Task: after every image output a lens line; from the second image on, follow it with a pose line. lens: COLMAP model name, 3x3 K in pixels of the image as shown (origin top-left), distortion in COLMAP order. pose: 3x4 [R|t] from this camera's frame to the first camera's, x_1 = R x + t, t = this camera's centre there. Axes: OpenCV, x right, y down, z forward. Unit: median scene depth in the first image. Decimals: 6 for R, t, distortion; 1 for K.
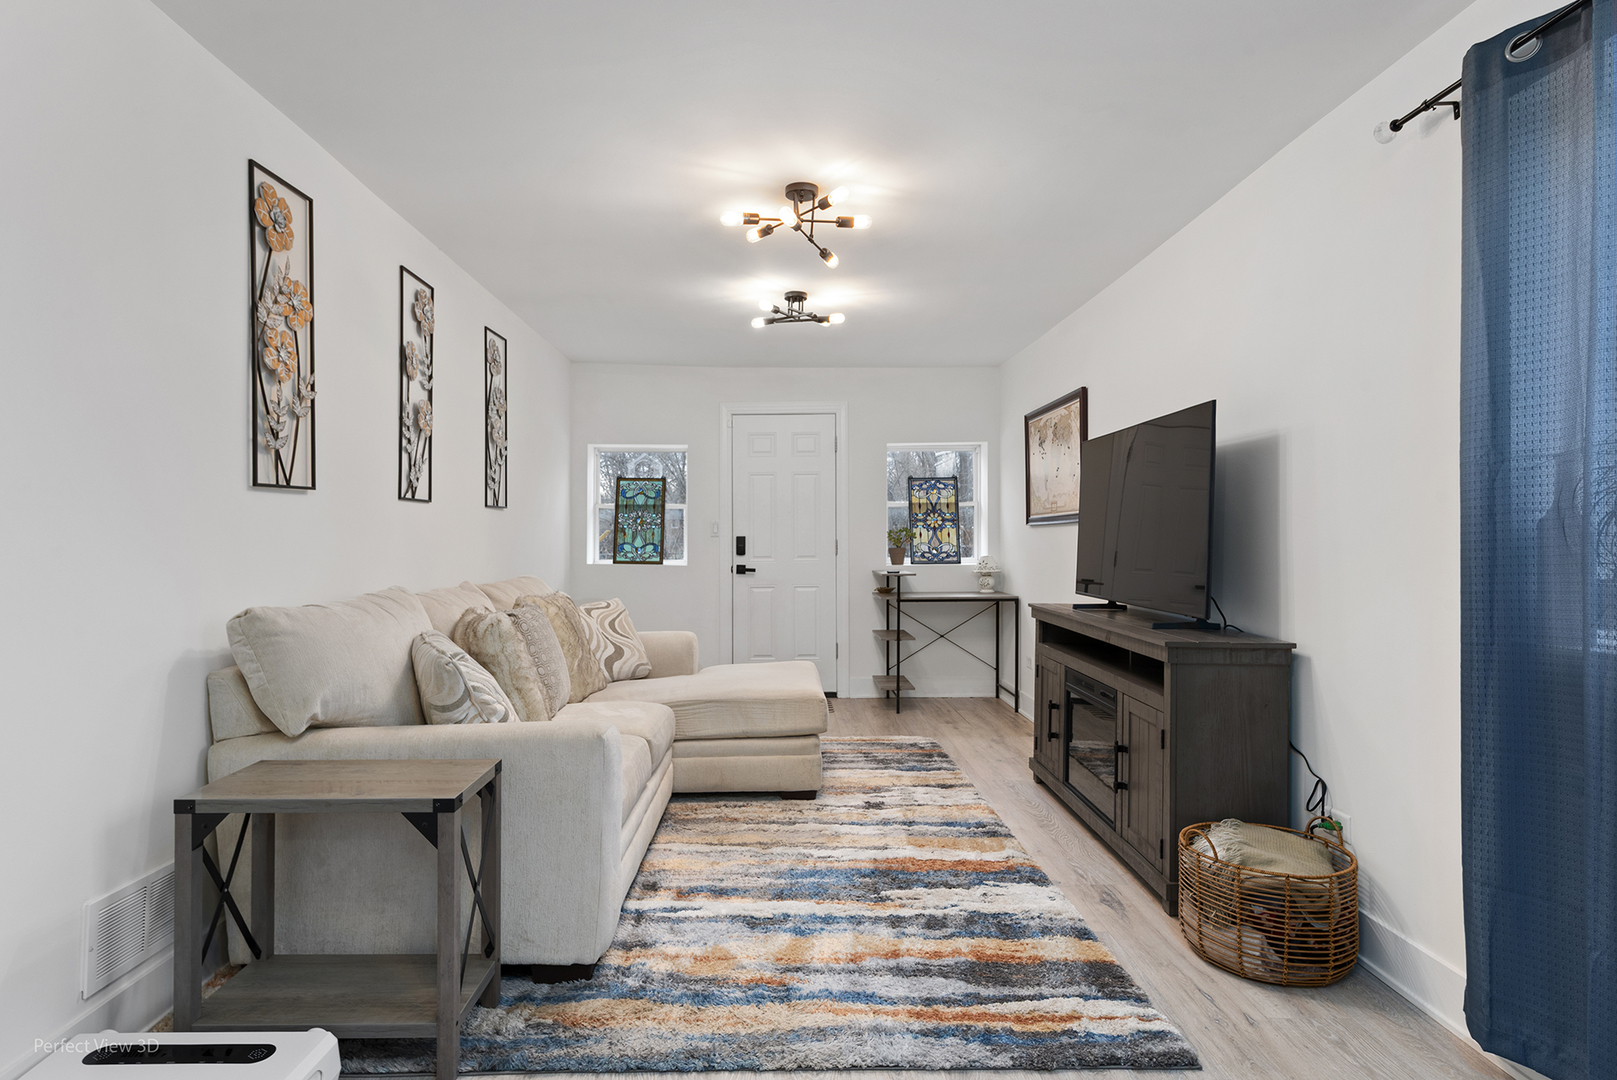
lens RADIAL K [[861.6, 0, 808.5], [0, 861.6, 540.0], [0, 0, 1]] dist [-0.000332, -0.000018]
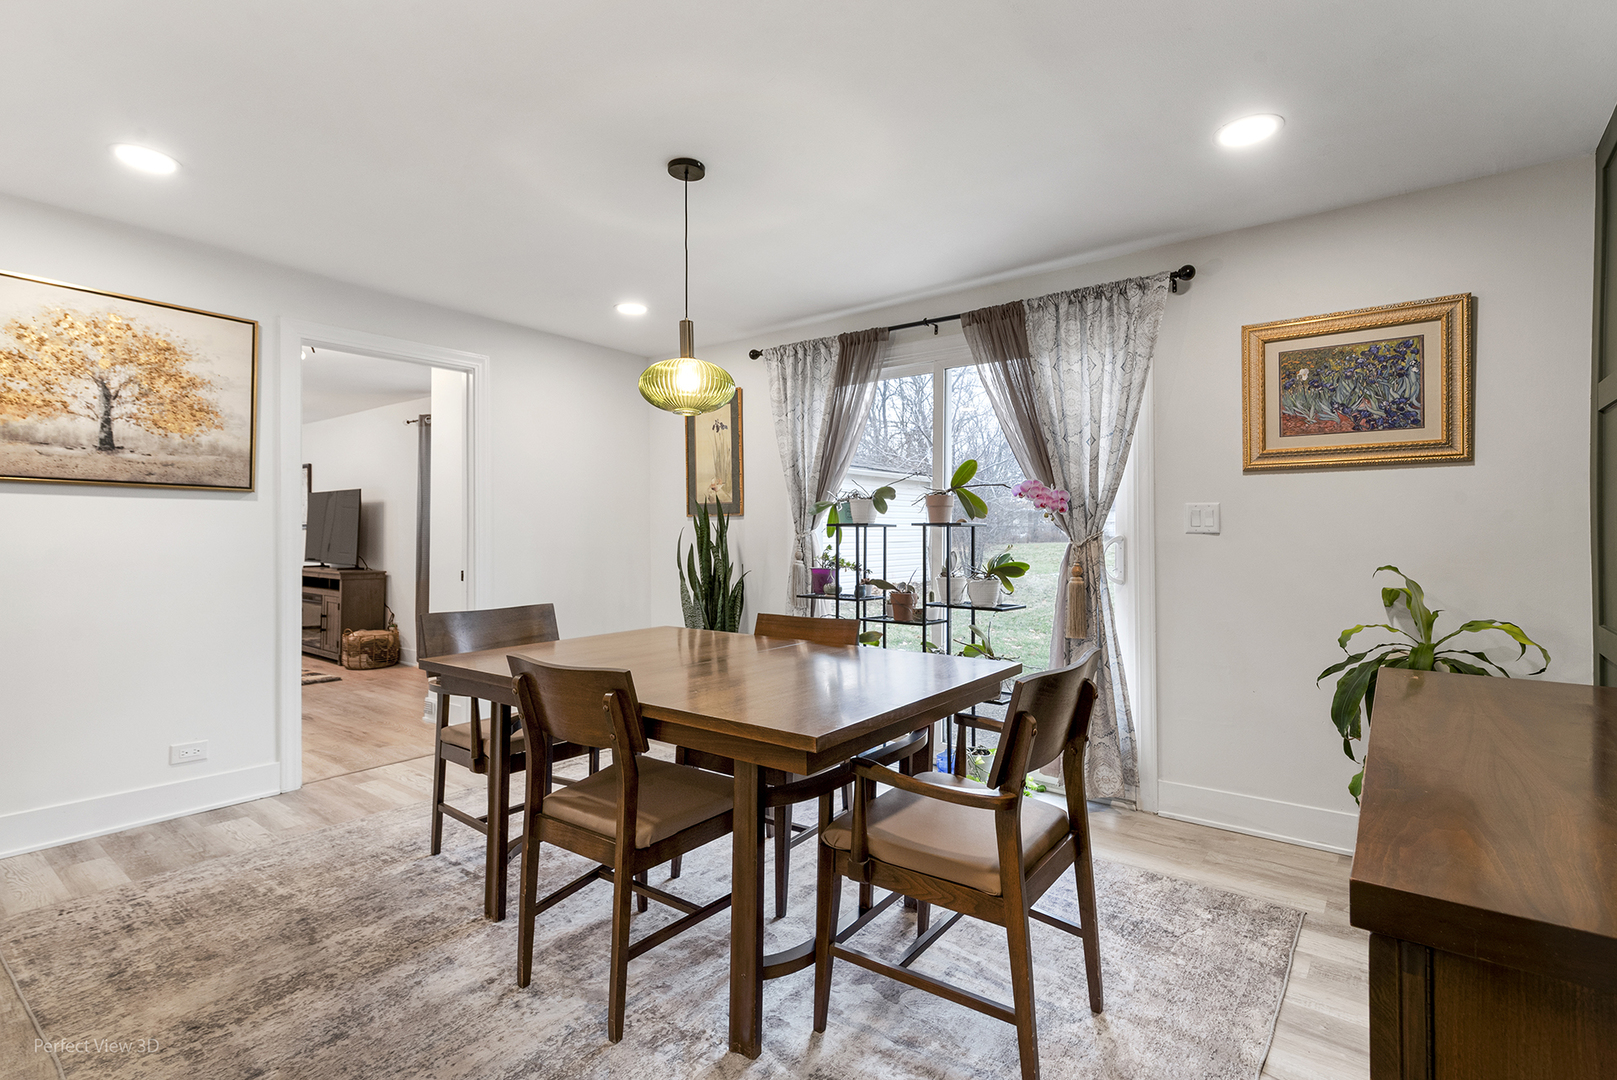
lens RADIAL K [[744.7, 0, 808.5], [0, 744.7, 540.0], [0, 0, 1]] dist [0.024271, -0.000259]
pose [[0.638769, 0.000432, 0.769398, -0.493282], [0.005597, 0.999971, -0.005208, 0.032444], [-0.769378, 0.007633, 0.638748, -1.734654]]
